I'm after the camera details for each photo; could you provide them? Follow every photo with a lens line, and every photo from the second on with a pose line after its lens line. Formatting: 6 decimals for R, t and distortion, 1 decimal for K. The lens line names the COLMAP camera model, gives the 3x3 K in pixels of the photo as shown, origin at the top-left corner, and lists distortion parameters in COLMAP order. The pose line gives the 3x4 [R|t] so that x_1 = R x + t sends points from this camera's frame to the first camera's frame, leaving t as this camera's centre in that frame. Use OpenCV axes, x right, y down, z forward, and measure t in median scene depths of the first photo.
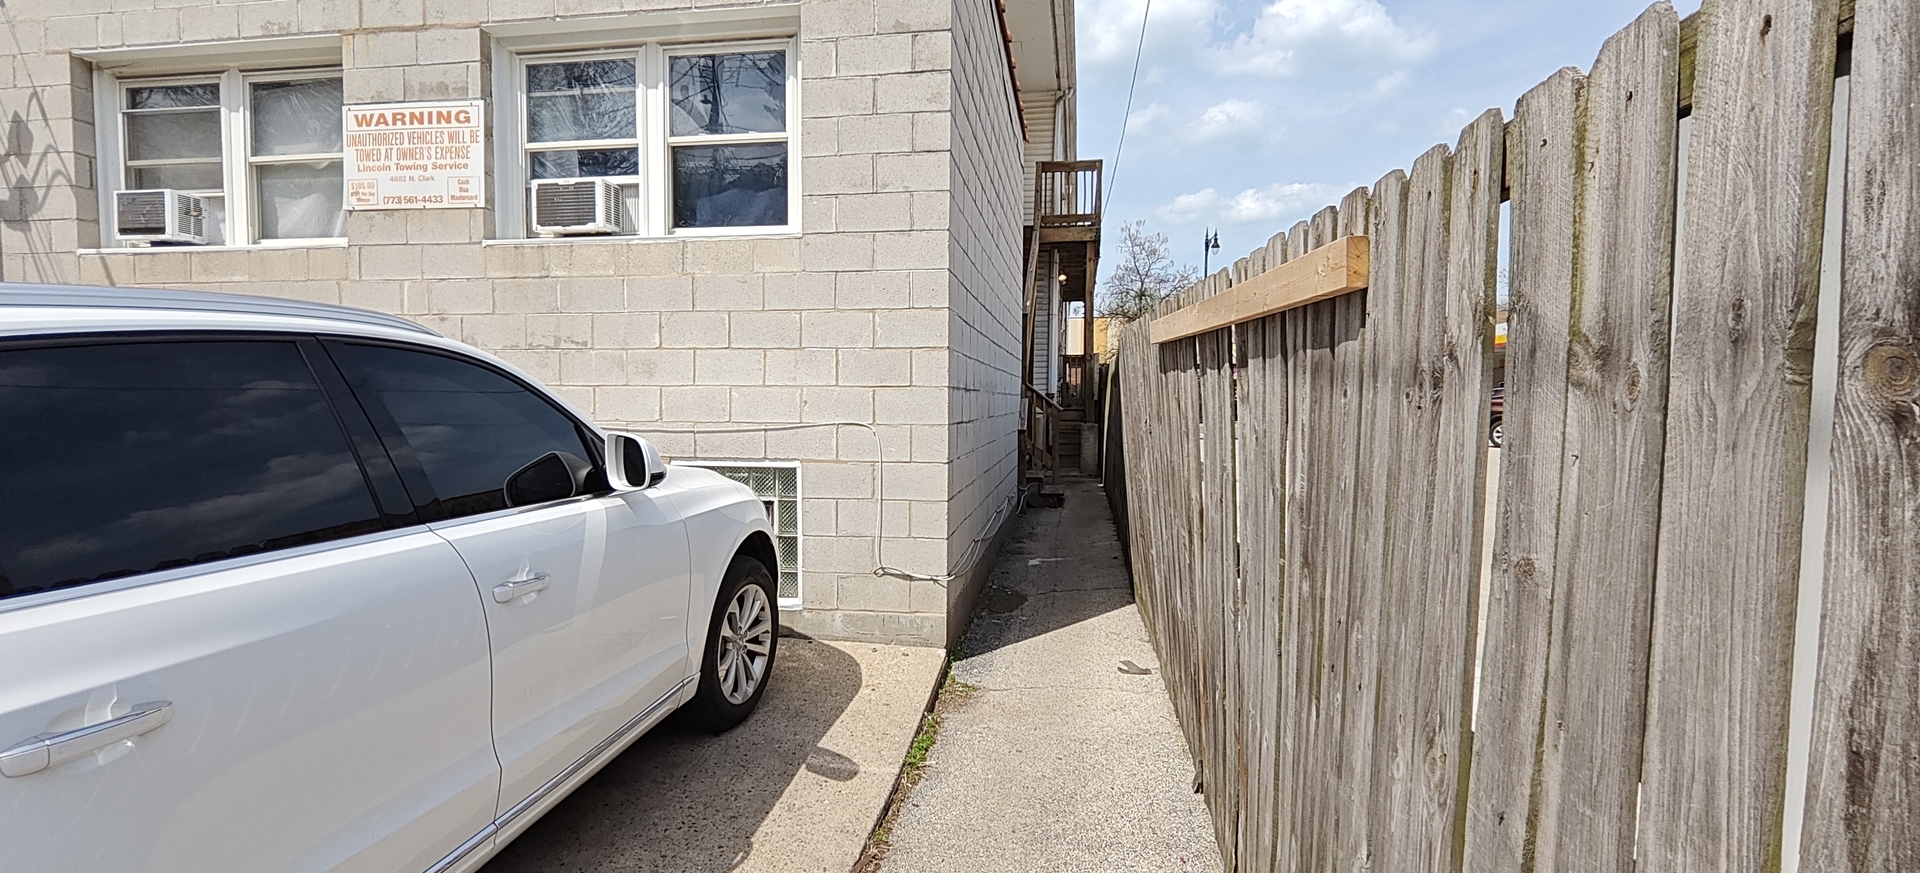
lens RADIAL K [[911.0, 0, 957.8], [0, 911.0, 437.7], [0, 0, 1]] dist [0.004747, 0.001476]
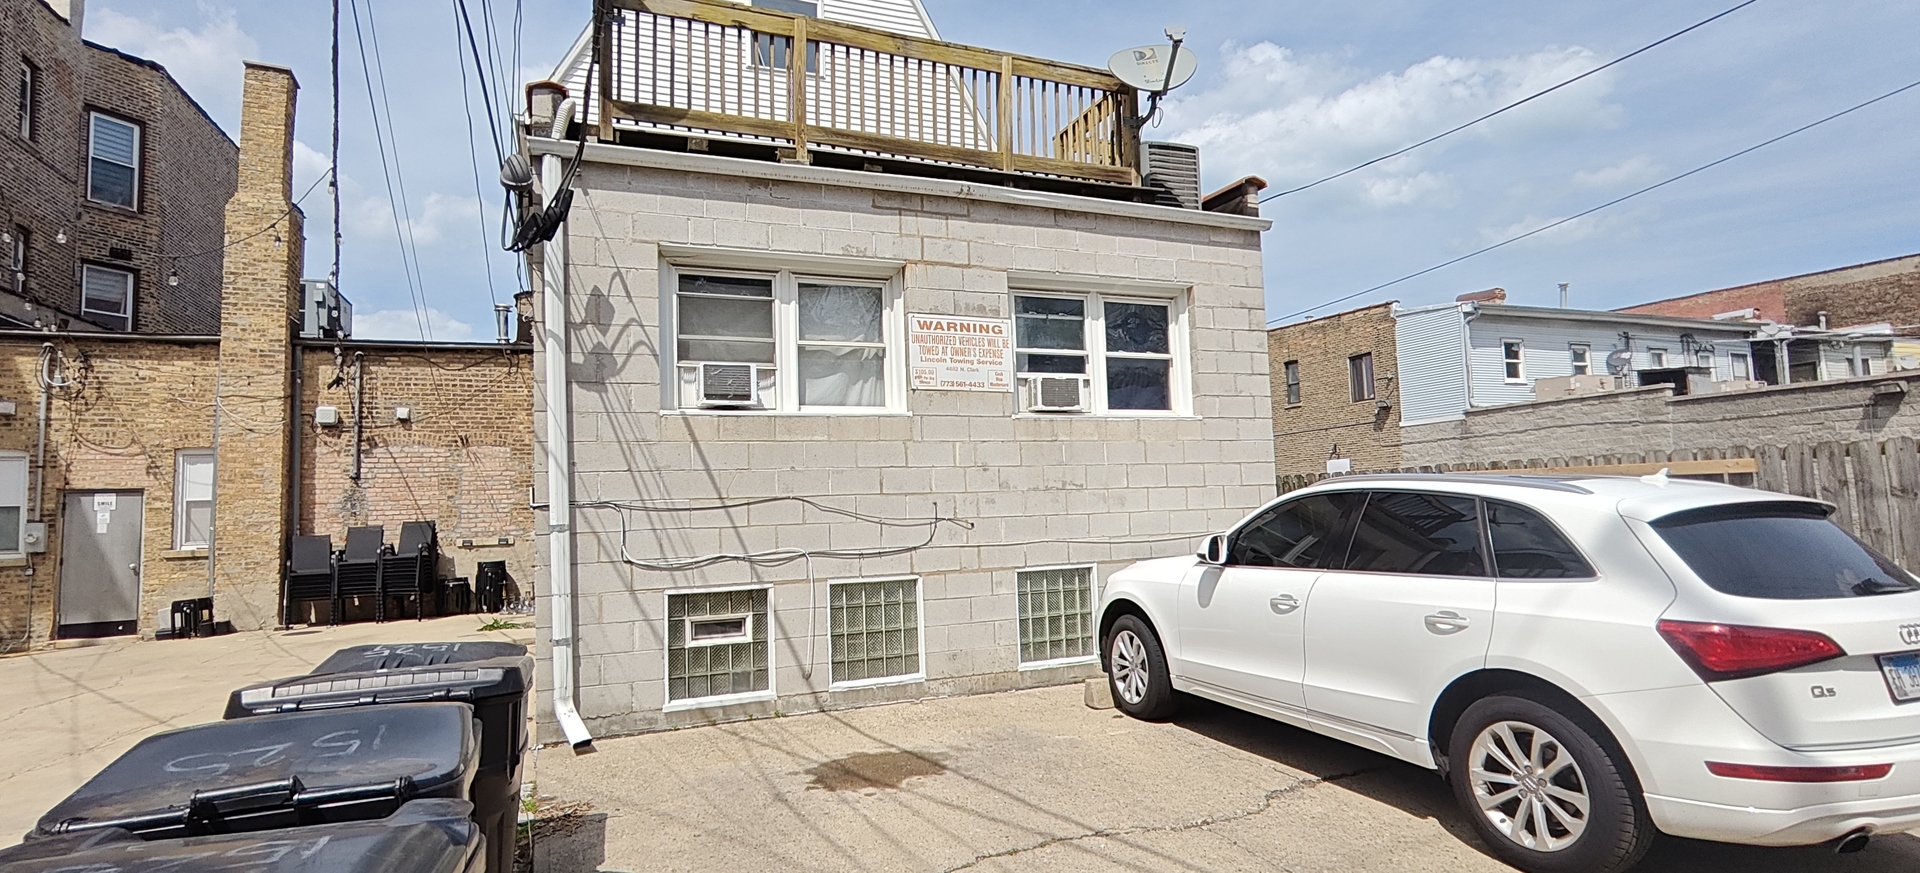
lens RADIAL K [[911.0, 0, 948.0], [0, 911.0, 442.9], [0, 0, 1]] dist [0.004747, 0.001476]
pose [[0.847728, 0.007037, 0.530385, -1.267377], [0.060837, 0.992024, -0.110400, -0.019446], [-0.526931, 0.125856, 0.840538, -0.131463]]
